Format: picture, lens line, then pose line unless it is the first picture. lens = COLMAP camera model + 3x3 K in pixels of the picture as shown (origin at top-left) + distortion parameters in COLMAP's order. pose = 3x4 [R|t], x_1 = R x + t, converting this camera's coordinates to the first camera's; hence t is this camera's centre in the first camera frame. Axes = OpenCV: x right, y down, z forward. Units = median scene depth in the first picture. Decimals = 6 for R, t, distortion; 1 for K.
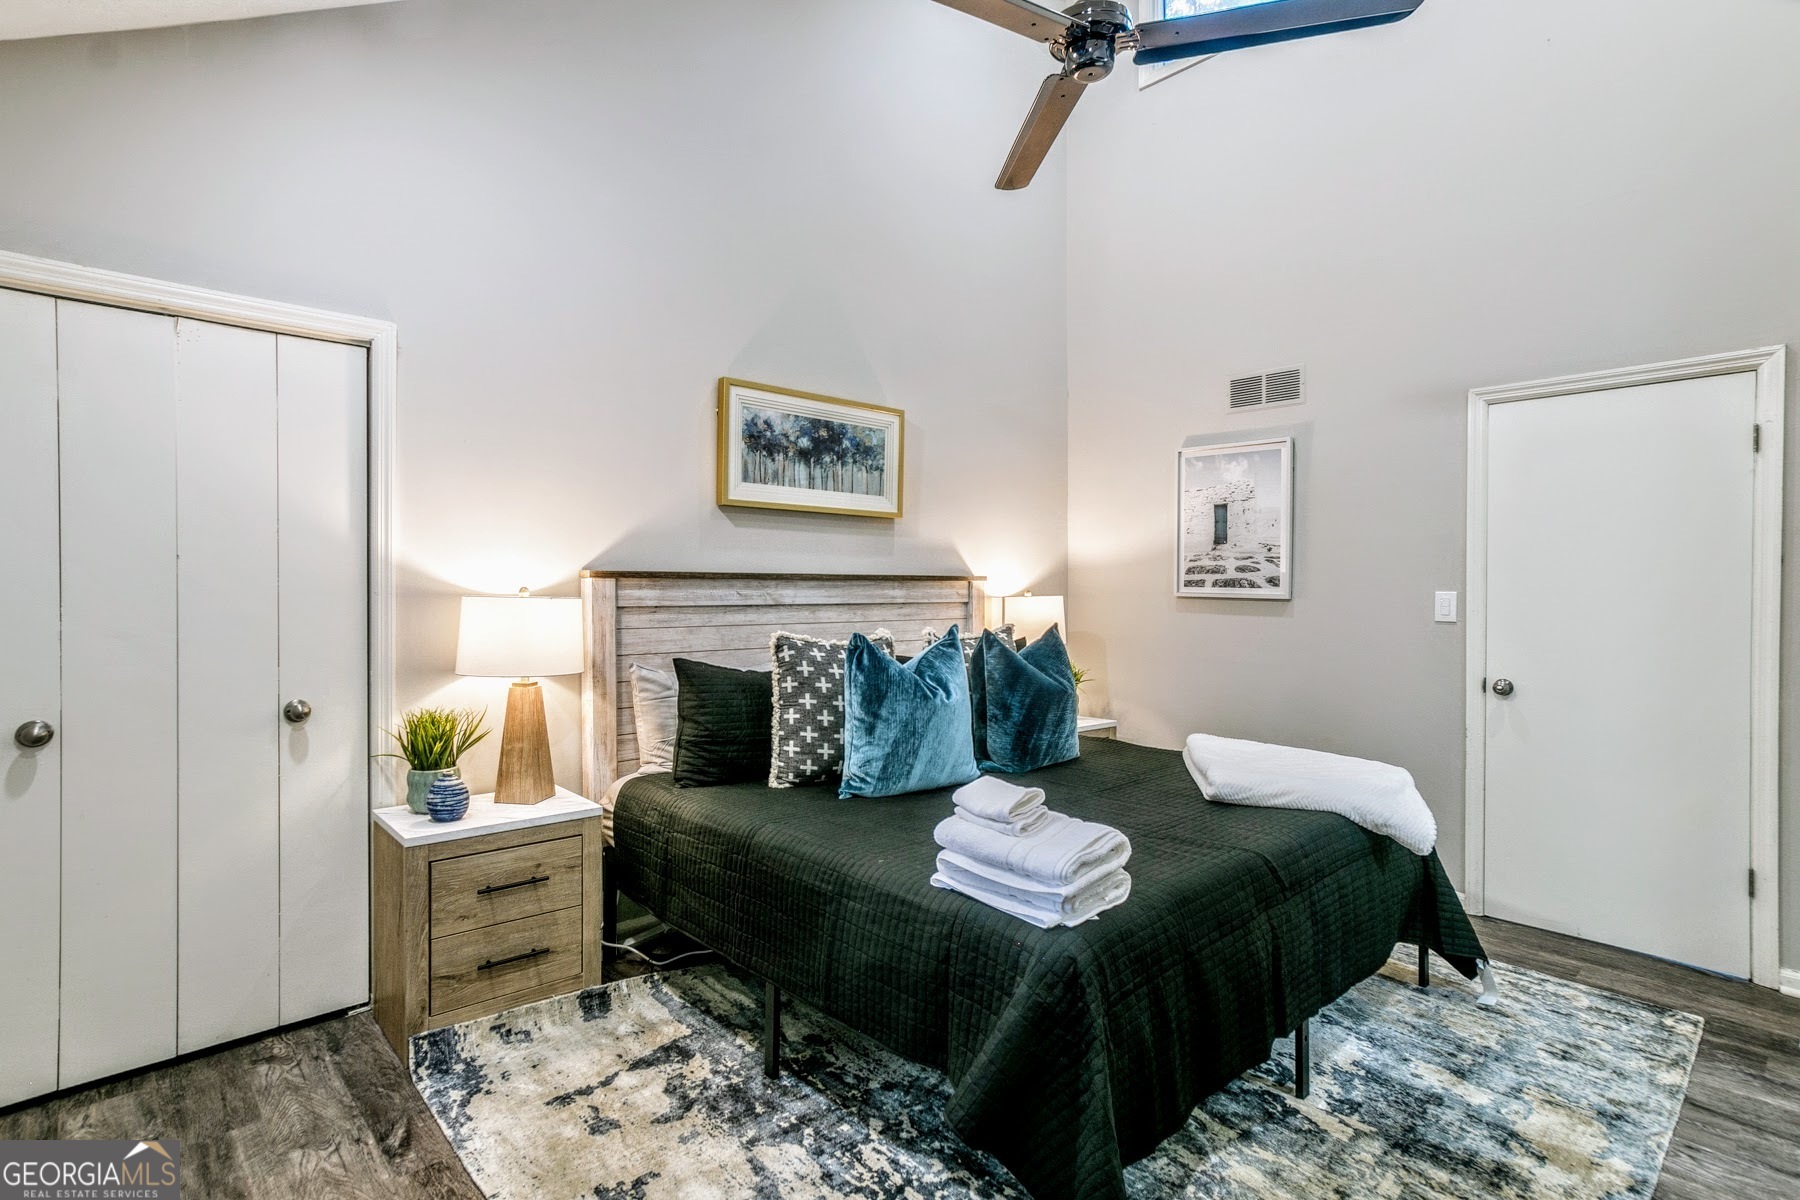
lens RADIAL K [[904.6, 0, 898.8], [0, 904.6, 583.1], [0, 0, 1]] dist [-0.032308, 0.032469]
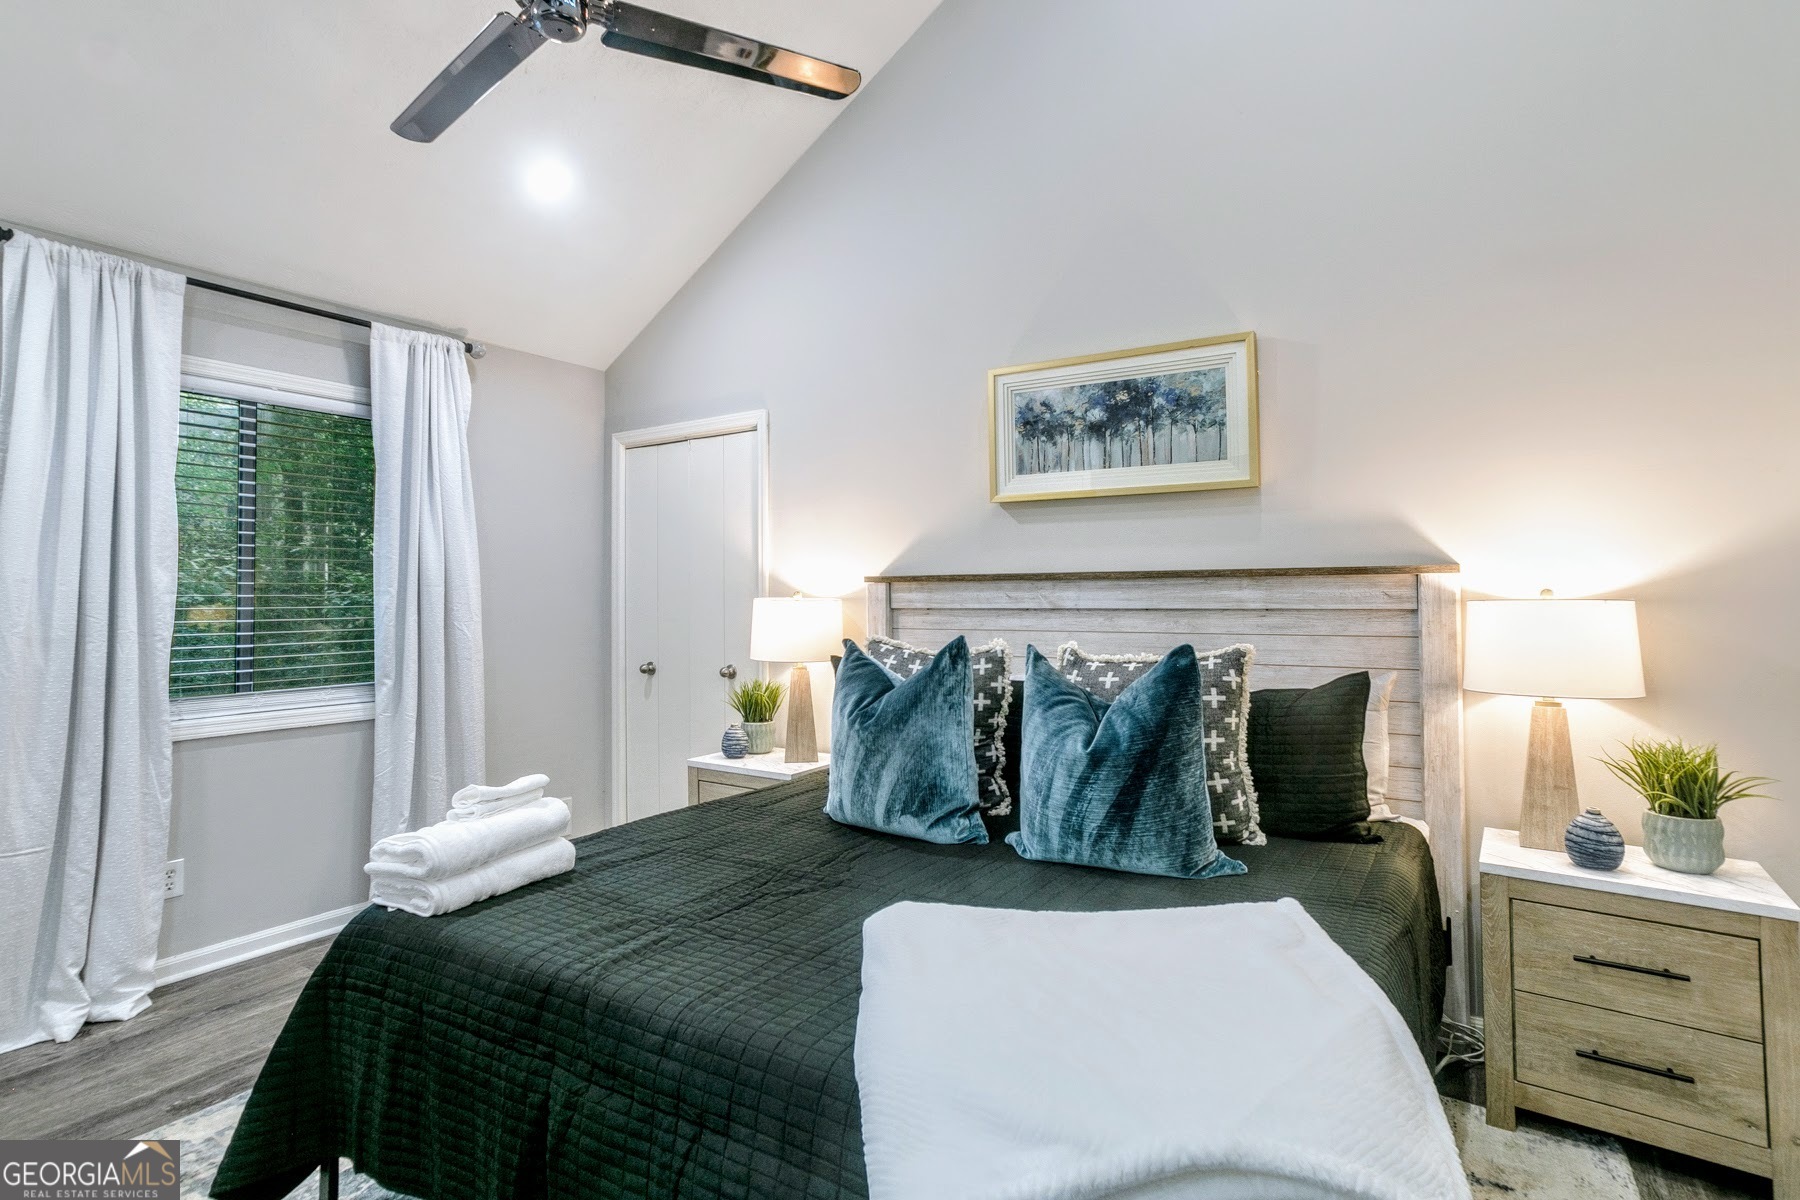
lens RADIAL K [[939.1, 0, 895.4], [0, 939.1, 549.9], [0, 0, 1]] dist [-0.050369, 0.040448]
pose [[0.244225, -0.046149, -0.968620, 0.682948], [0.014299, 0.998930, -0.043987, 0.004522], [0.969613, -0.003107, 0.244623, 0.610830]]
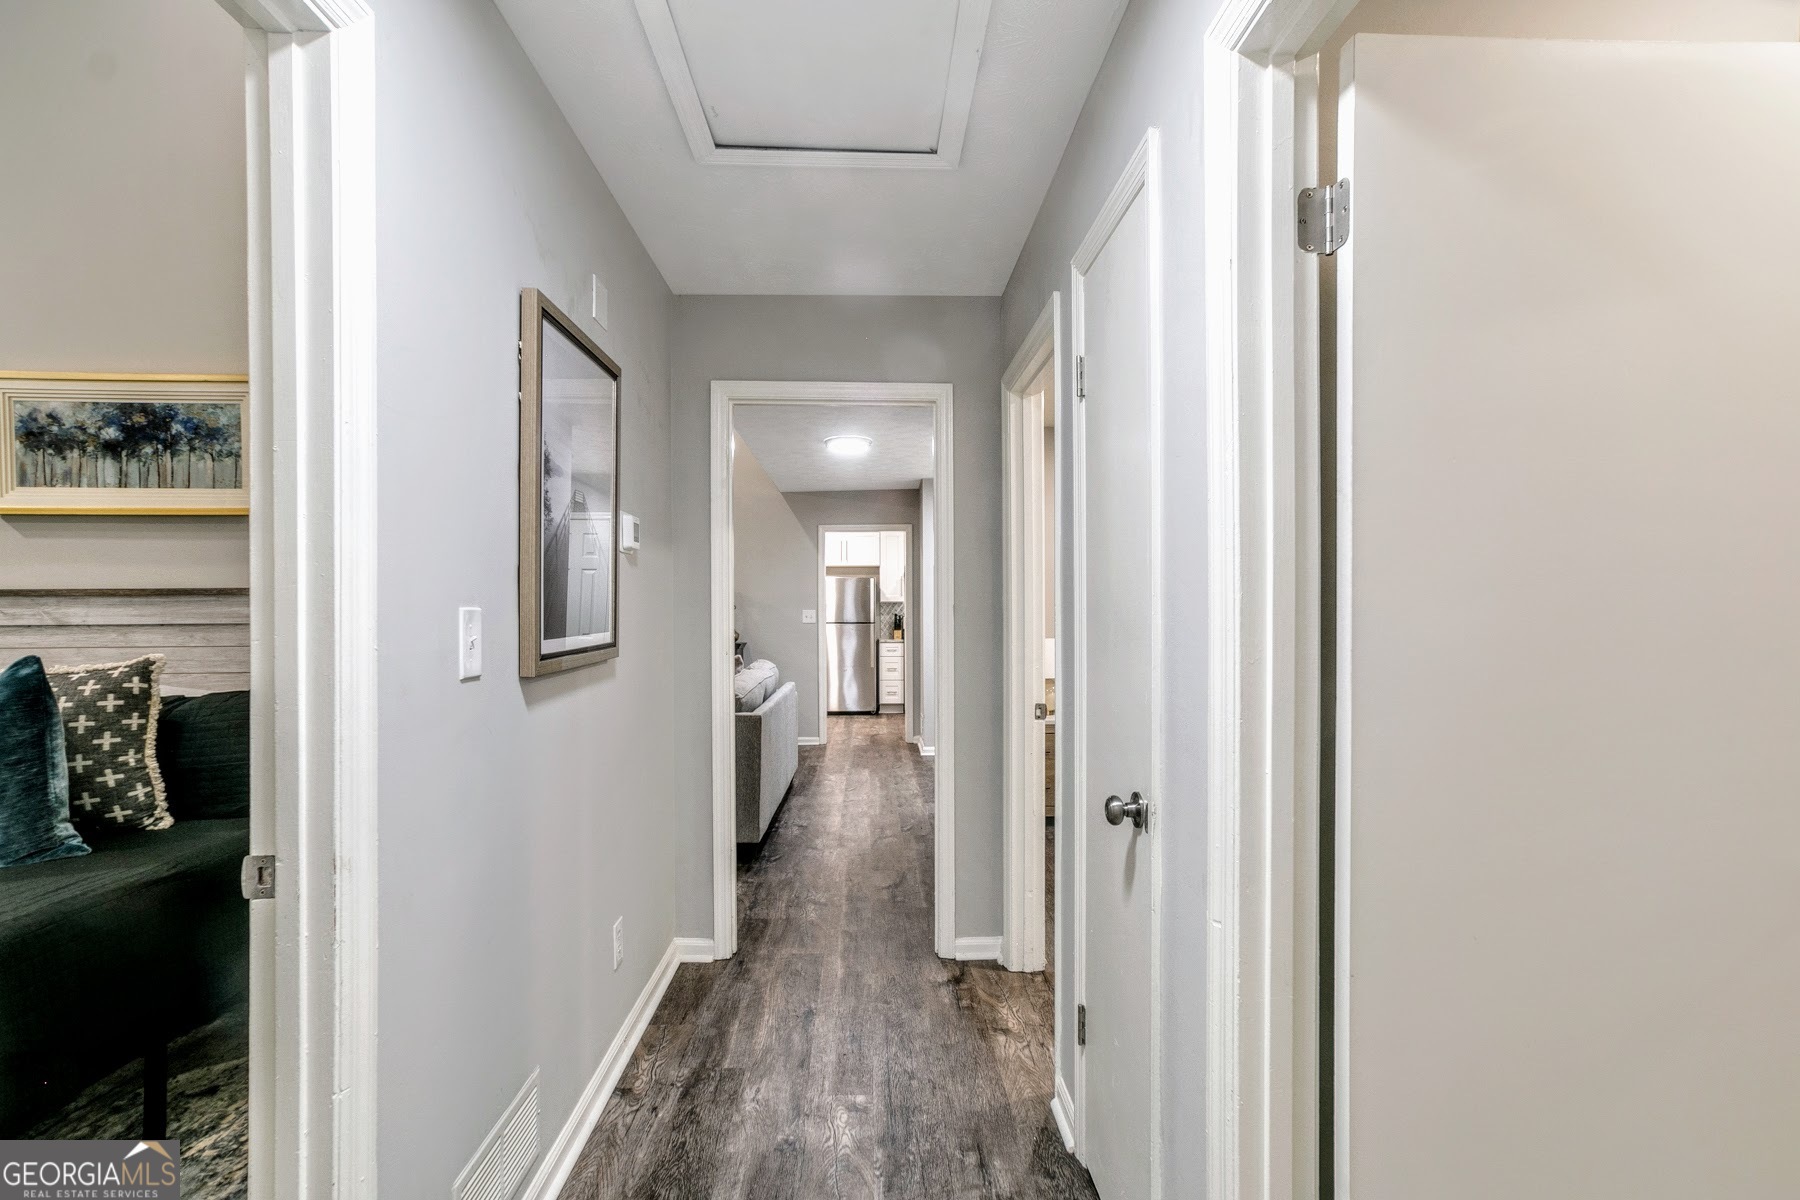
lens RADIAL K [[904.4, 0, 910.4], [0, 904.4, 610.1], [0, 0, 1]] dist [-0.031572, 0.034457]
pose [[0.754375, -0.003230, -0.656435, 1.015450], [0.011554, 0.999898, 0.008358, 0.011159], [0.656342, -0.013890, 0.754336, 0.854582]]
